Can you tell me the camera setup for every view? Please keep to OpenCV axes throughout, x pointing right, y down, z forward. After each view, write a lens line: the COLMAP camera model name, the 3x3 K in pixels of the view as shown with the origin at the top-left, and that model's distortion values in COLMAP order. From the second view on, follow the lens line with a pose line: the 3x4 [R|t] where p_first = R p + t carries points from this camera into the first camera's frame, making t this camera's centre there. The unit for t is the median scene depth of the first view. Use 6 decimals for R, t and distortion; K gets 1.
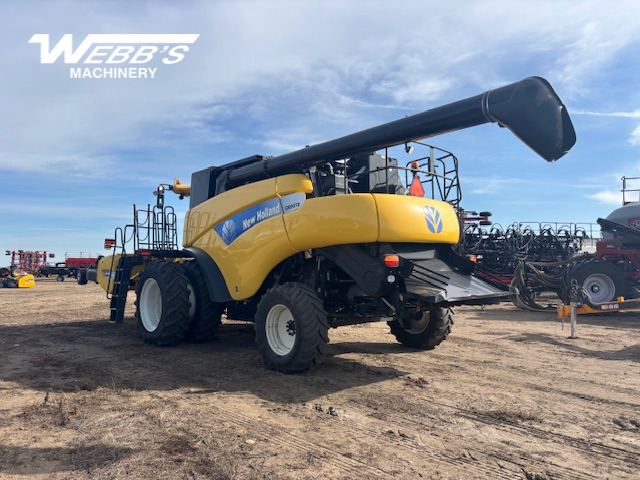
lens RADIAL K [[492.2, 0, 315.9], [0, 492.2, 238.6], [0, 0, 1]] dist [0.095384, -0.124521]
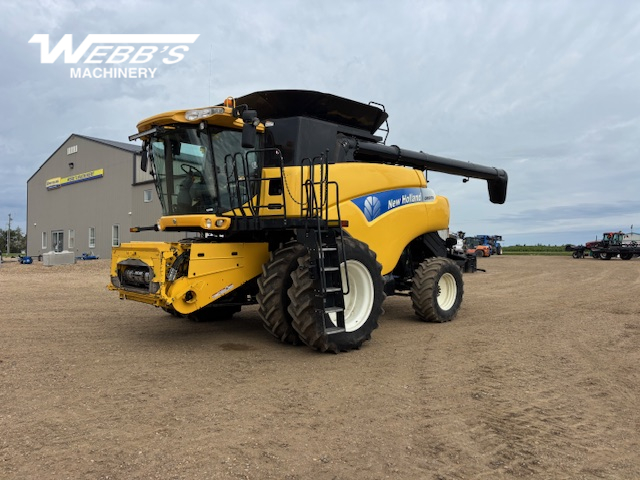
lens RADIAL K [[492.2, 0, 315.9], [0, 492.2, 238.6], [0, 0, 1]] dist [0.095384, -0.124521]
pose [[-0.041638, 0.009950, 0.999083, -1.198051], [-0.064708, 0.997824, -0.012634, 0.068617], [-0.997035, -0.065175, -0.040904, 1.210742]]
